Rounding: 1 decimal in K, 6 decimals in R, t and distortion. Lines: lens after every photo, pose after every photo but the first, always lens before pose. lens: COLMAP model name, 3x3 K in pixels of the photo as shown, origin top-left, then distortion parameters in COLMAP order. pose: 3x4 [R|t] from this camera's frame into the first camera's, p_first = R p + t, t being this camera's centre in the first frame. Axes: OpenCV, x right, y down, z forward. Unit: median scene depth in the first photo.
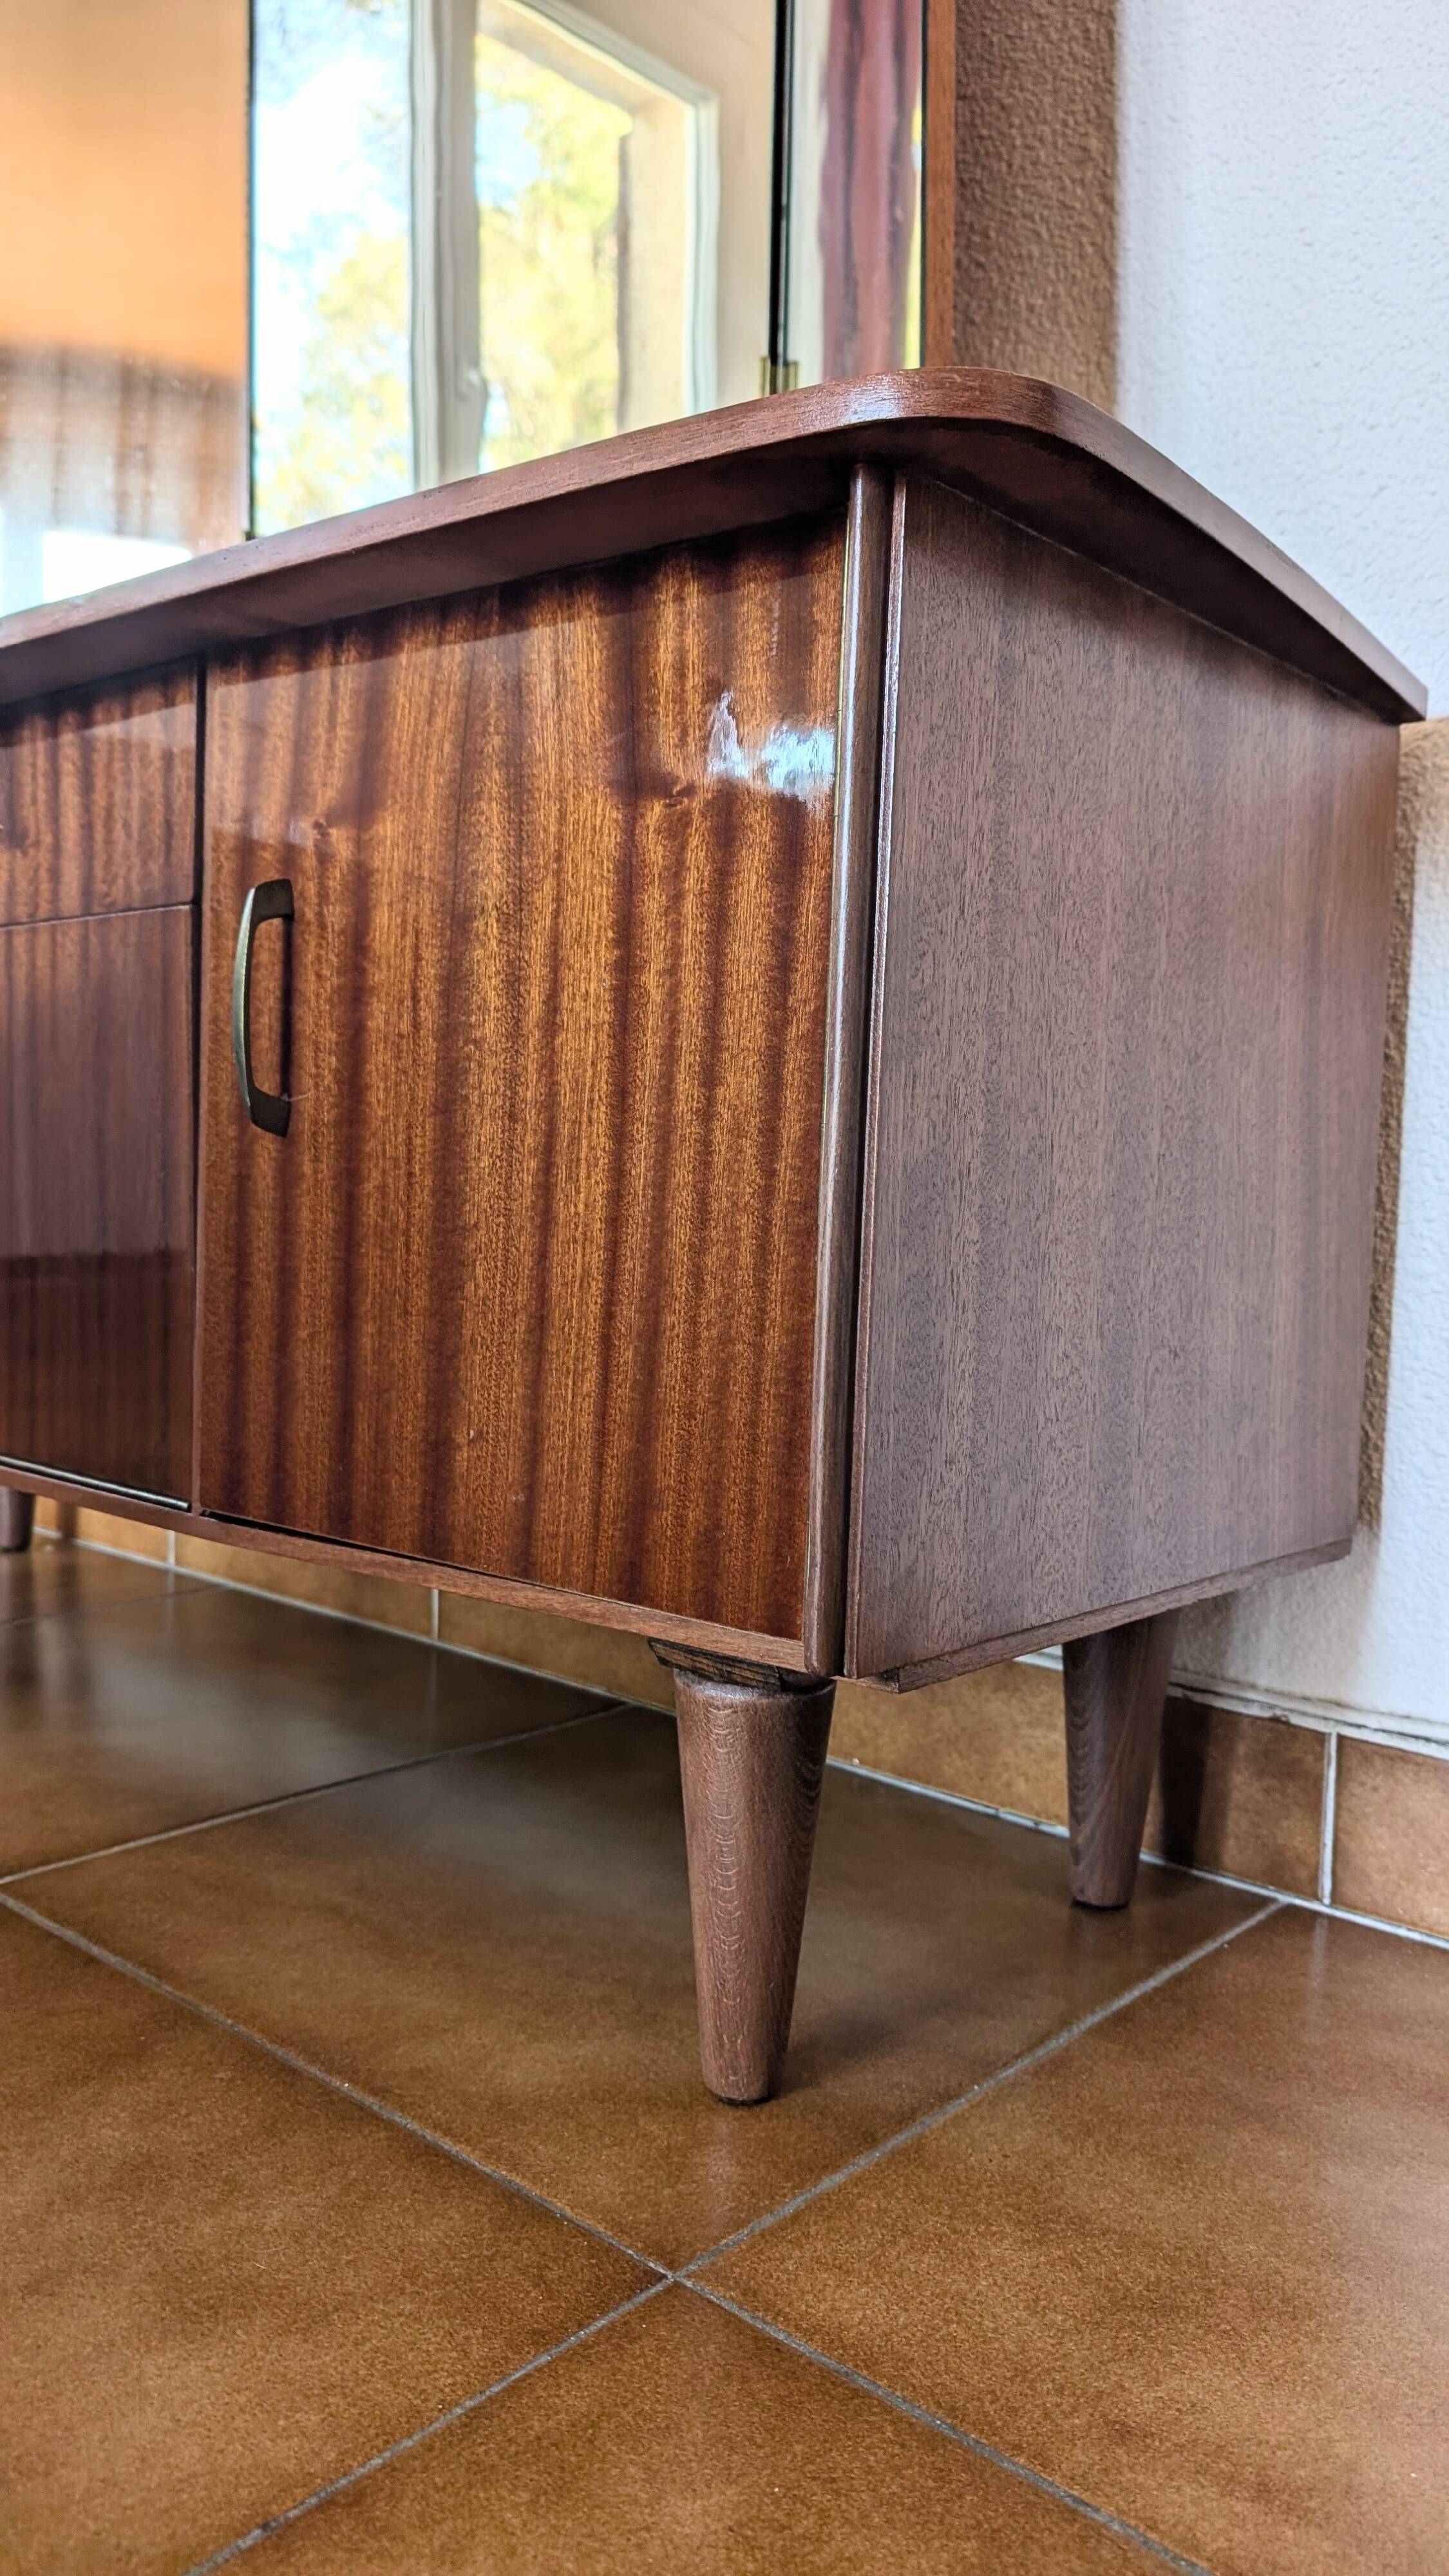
lens RADIAL K [[1888.2, 0, 758.5], [0, 1888.2, 1289.7], [0, 0, 1]] dist [0.024689, -0.029410]
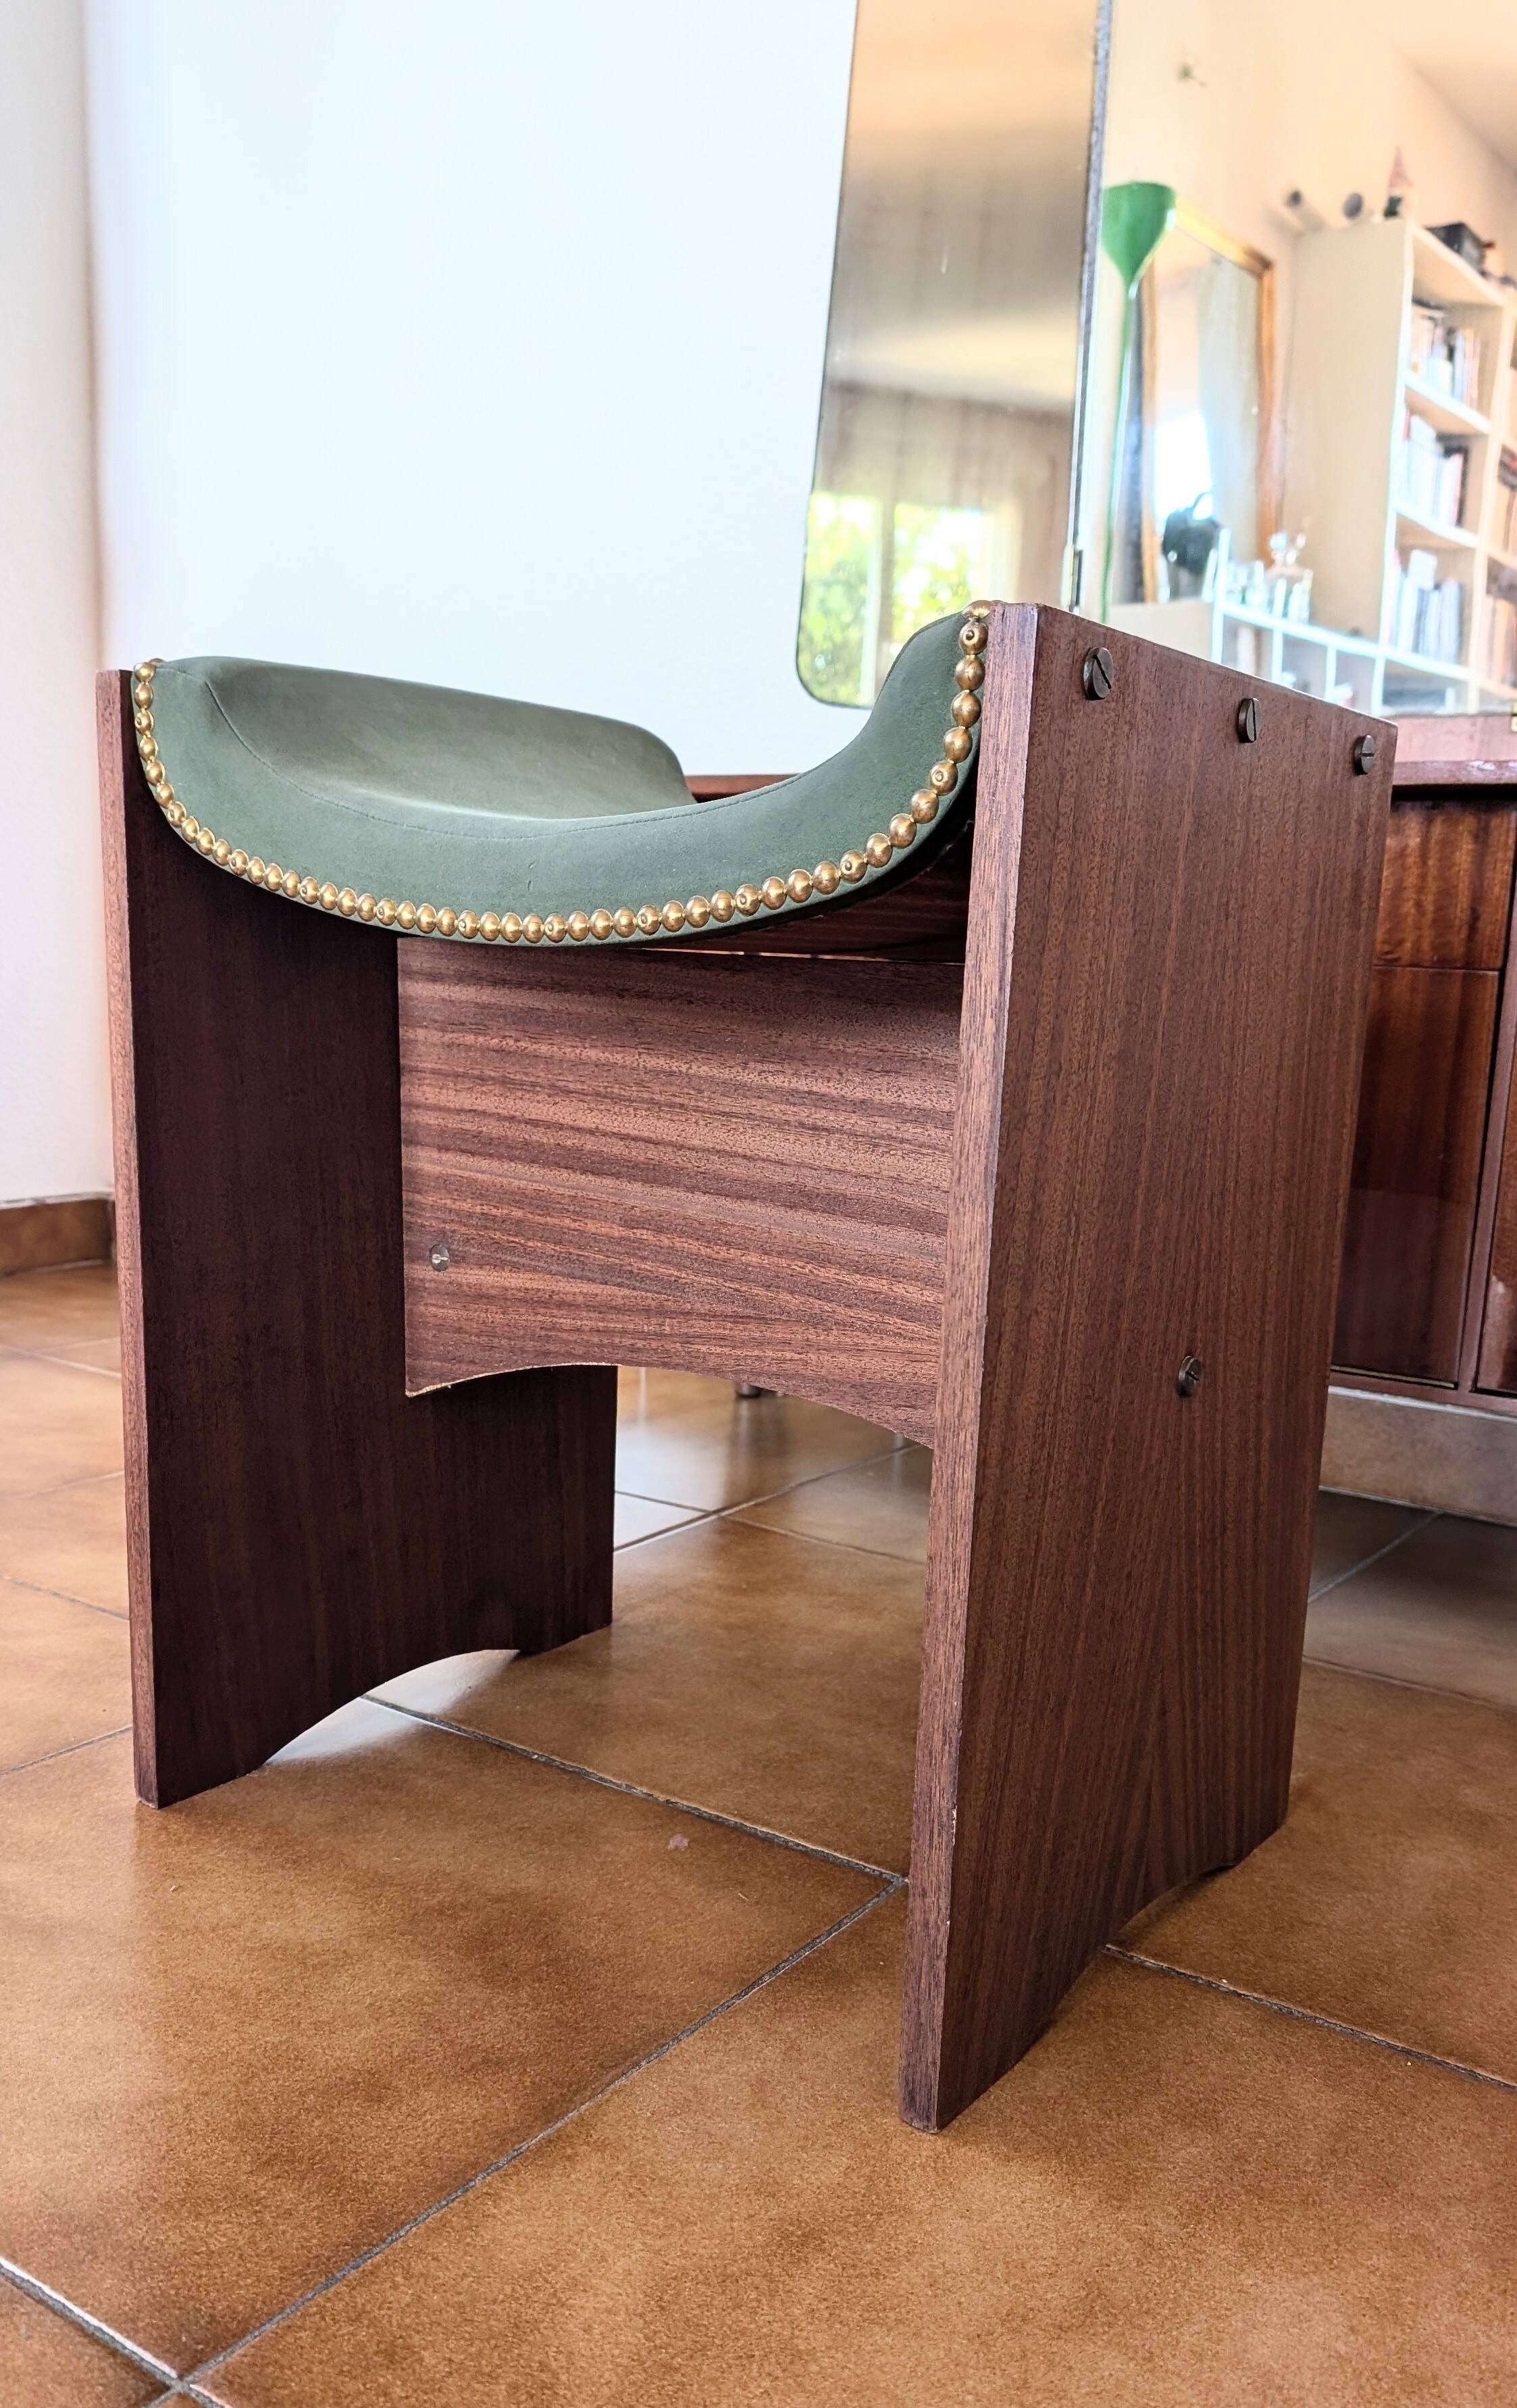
lens RADIAL K [[1992.7, 0, 753.6], [0, 1992.7, 1347.9], [0, 0, 1]] dist [0.028072, -0.022656]
pose [[0.994861, -0.016186, 0.099945, -1.090903], [0.002274, 0.990461, 0.137771, -0.140973], [-0.101222, -0.136836, 0.985409, -0.514807]]
